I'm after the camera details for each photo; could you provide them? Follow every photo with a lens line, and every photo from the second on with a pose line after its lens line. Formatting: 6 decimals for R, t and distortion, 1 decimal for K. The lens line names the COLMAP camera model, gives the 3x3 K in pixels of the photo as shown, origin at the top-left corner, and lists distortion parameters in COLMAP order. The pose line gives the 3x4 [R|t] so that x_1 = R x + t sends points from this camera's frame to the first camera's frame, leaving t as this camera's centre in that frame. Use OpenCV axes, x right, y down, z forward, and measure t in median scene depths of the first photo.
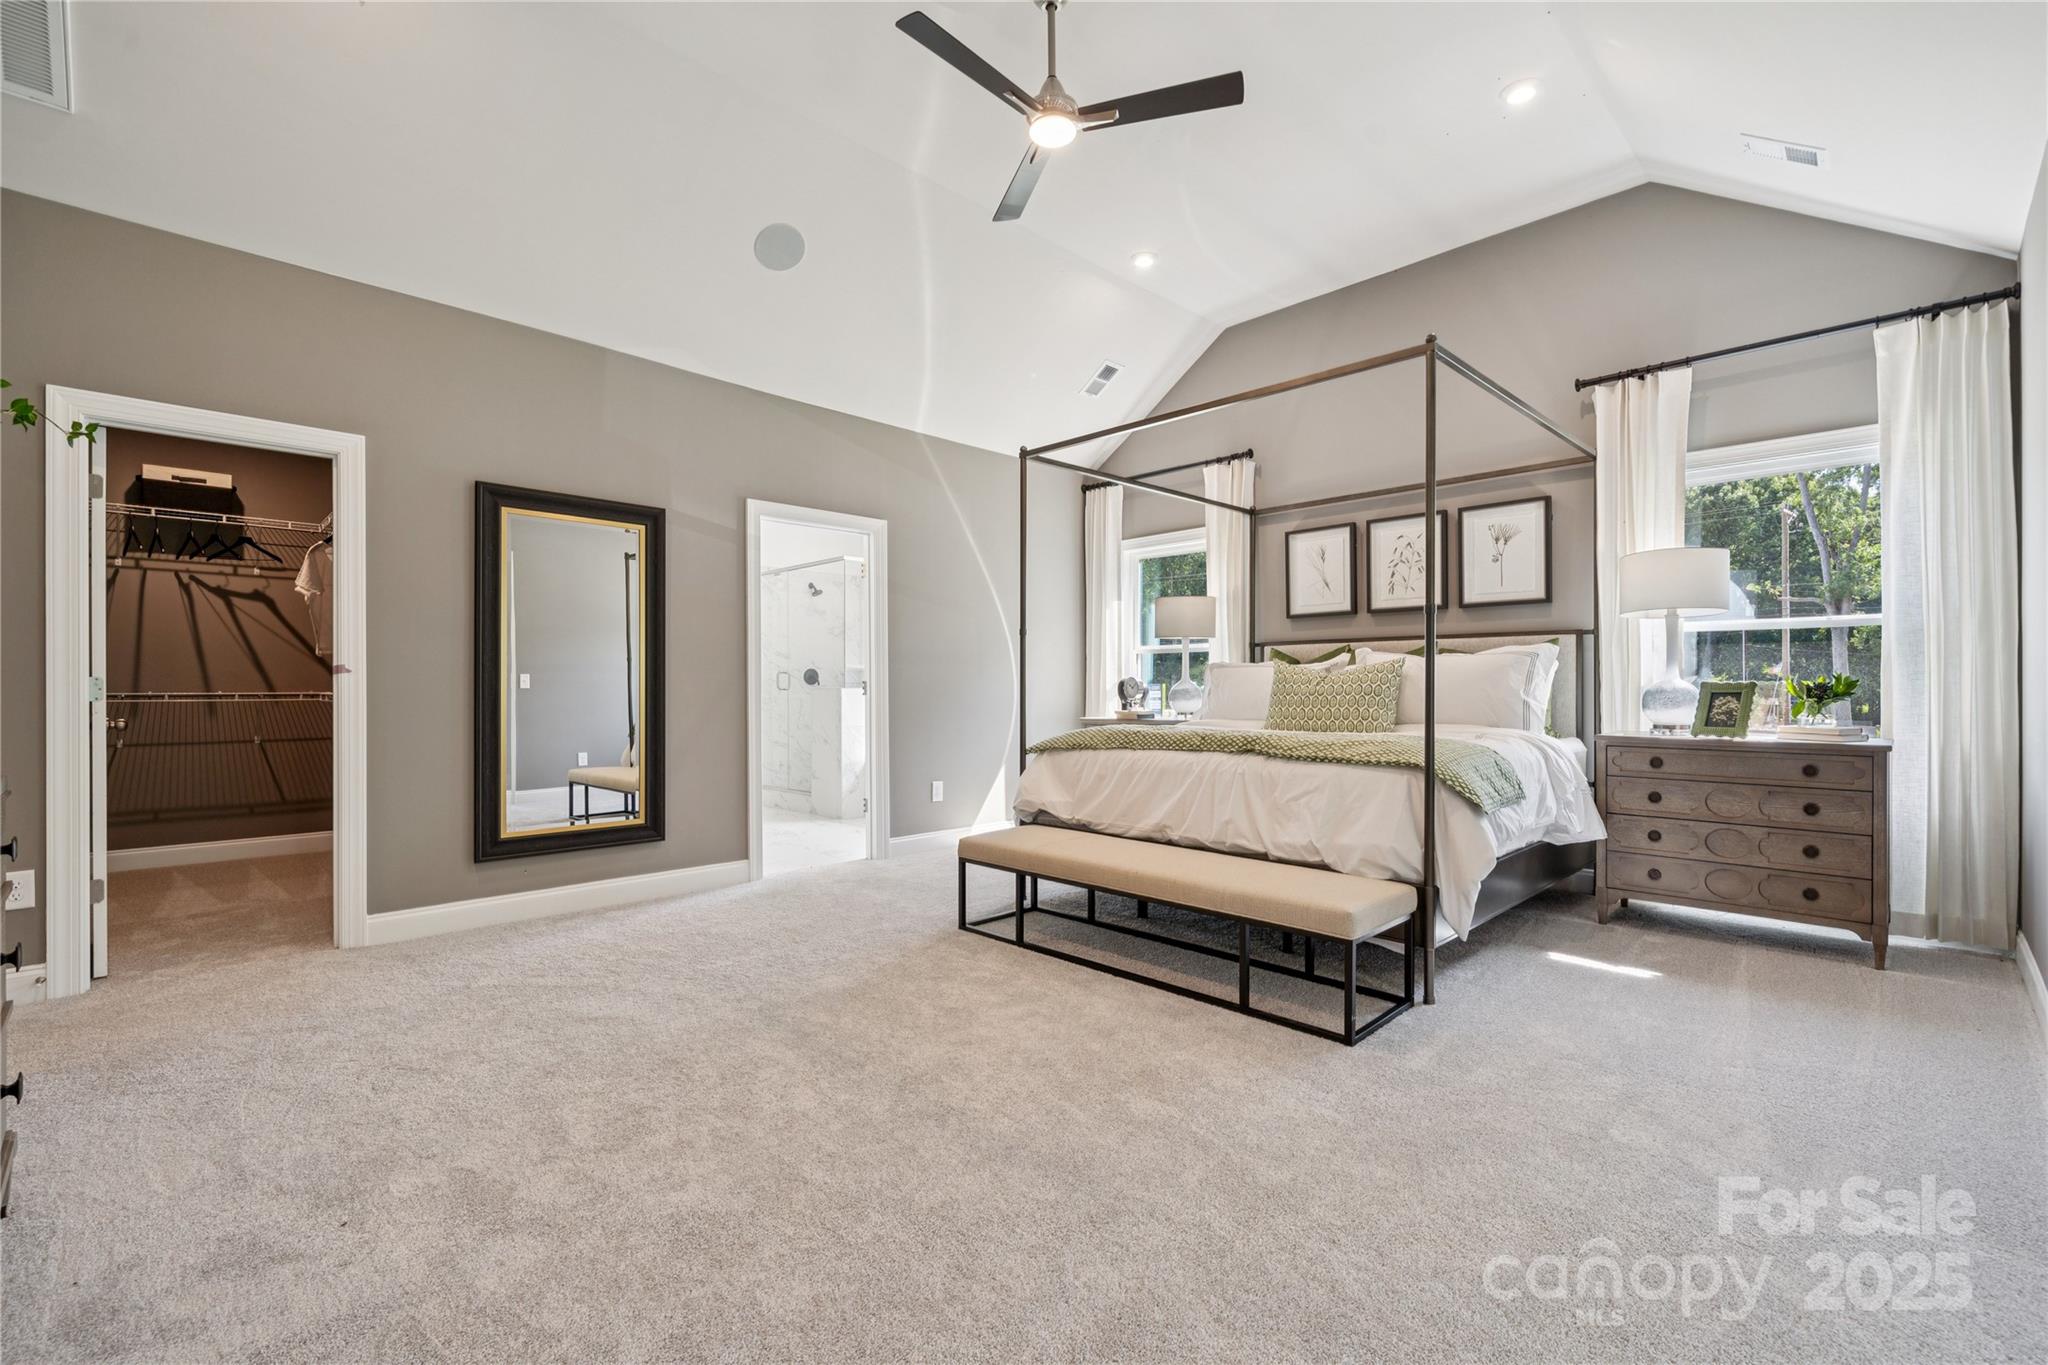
lens RADIAL K [[872.9, 0, 1035.3], [0, 872.9, 678.0], [0, 0, 1]] dist [-0.002675, -0.000076]
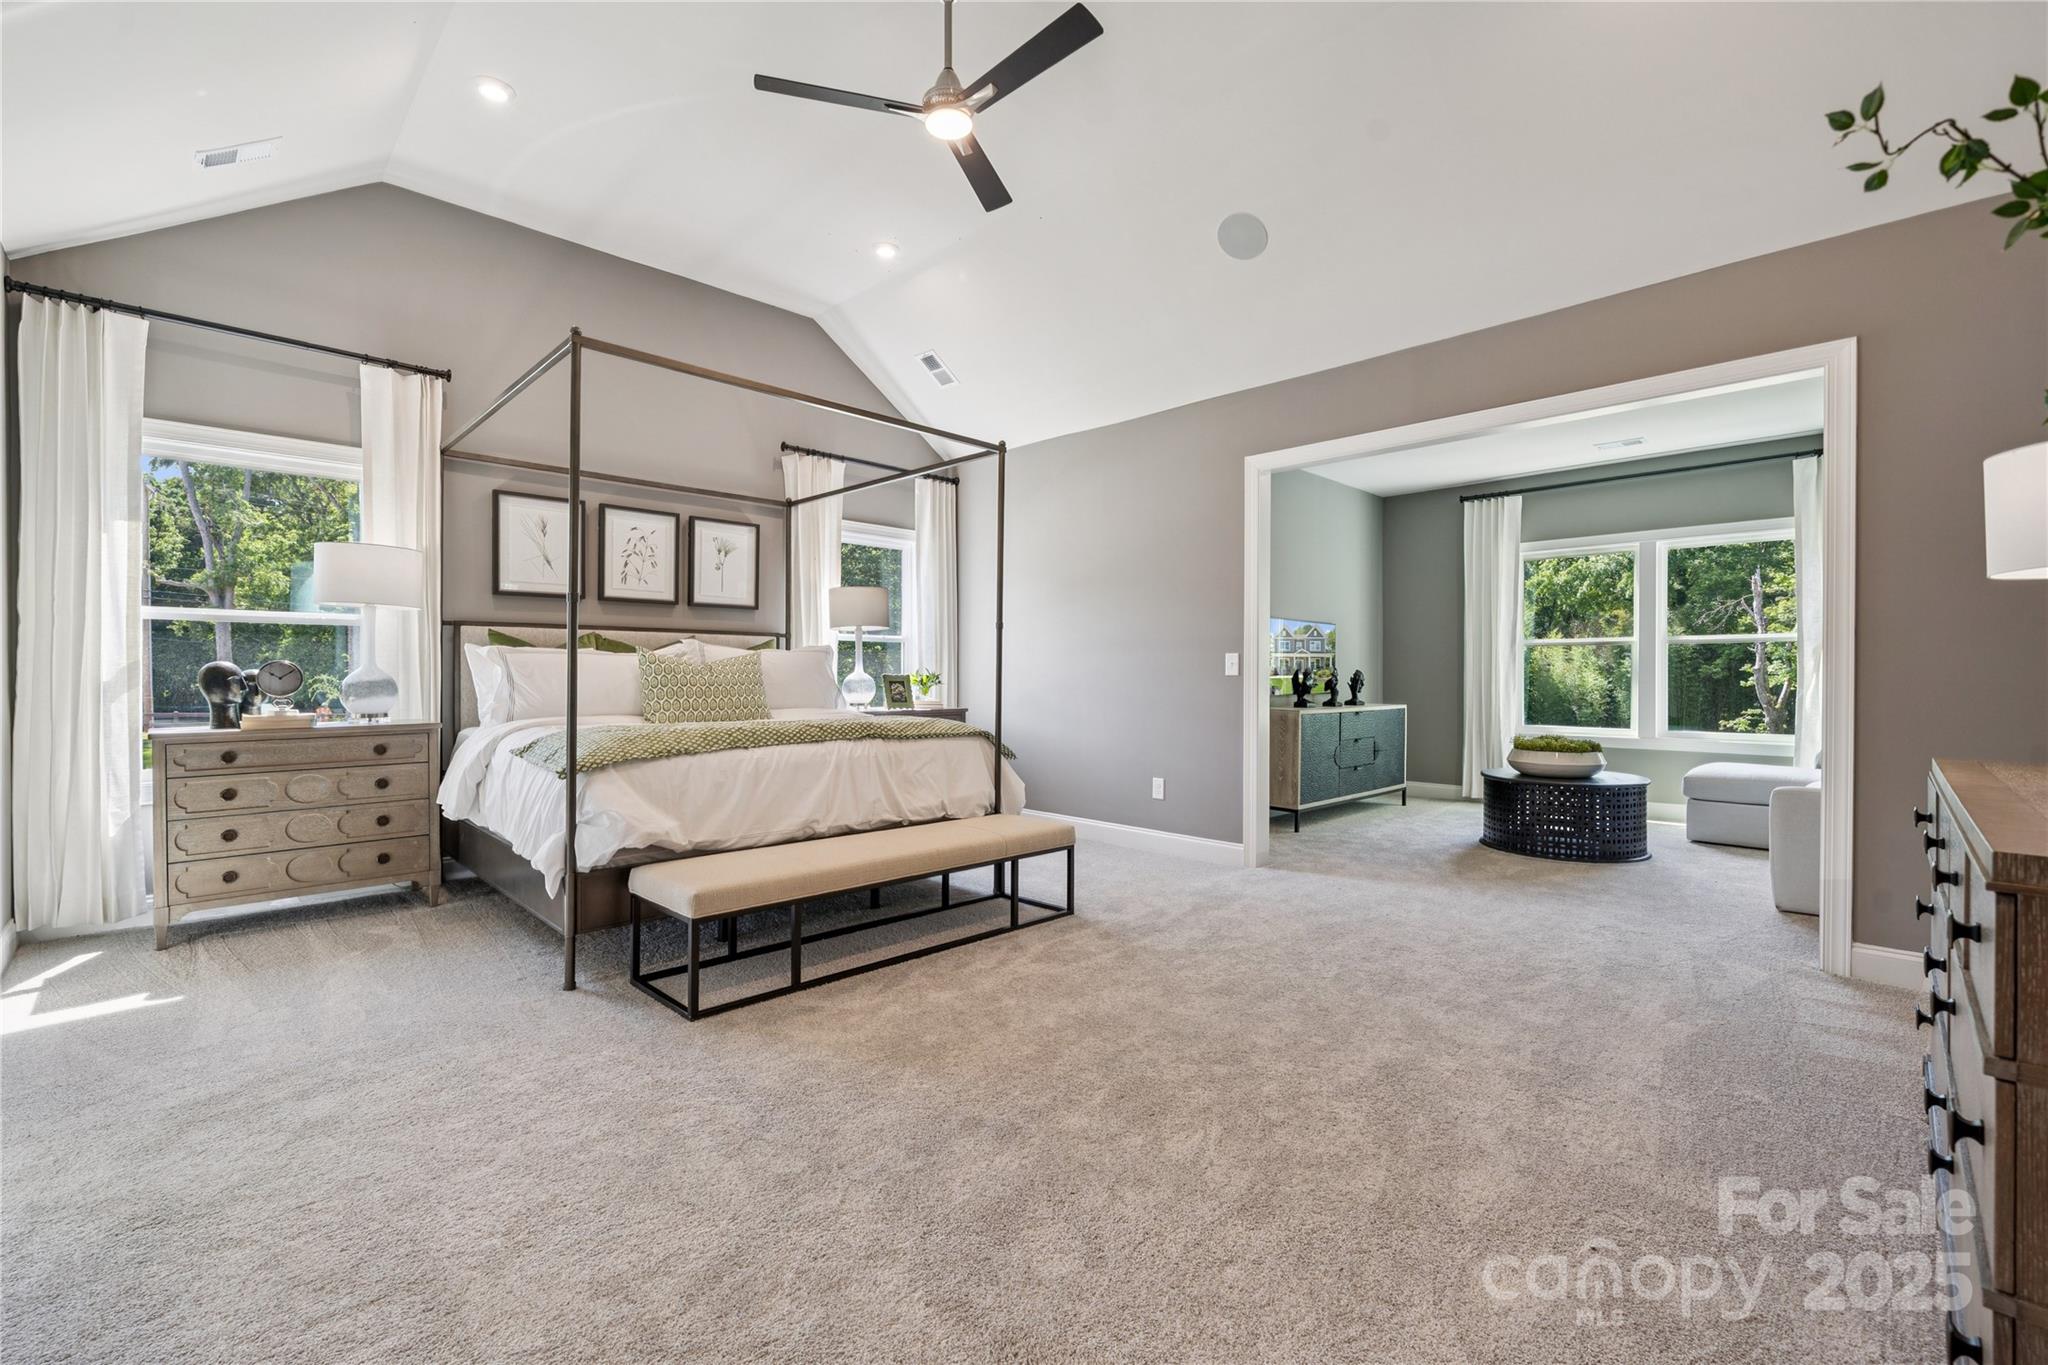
lens RADIAL K [[872.9, 0, 960.3], [0, 872.9, 693.2], [0, 0, 1]] dist [-0.002675, -0.000076]
pose [[0.048831, -0.018291, 0.998640, -0.638910], [-0.013165, 0.999734, 0.018955, 0.005862], [-0.998720, -0.014072, 0.048578, 0.624107]]
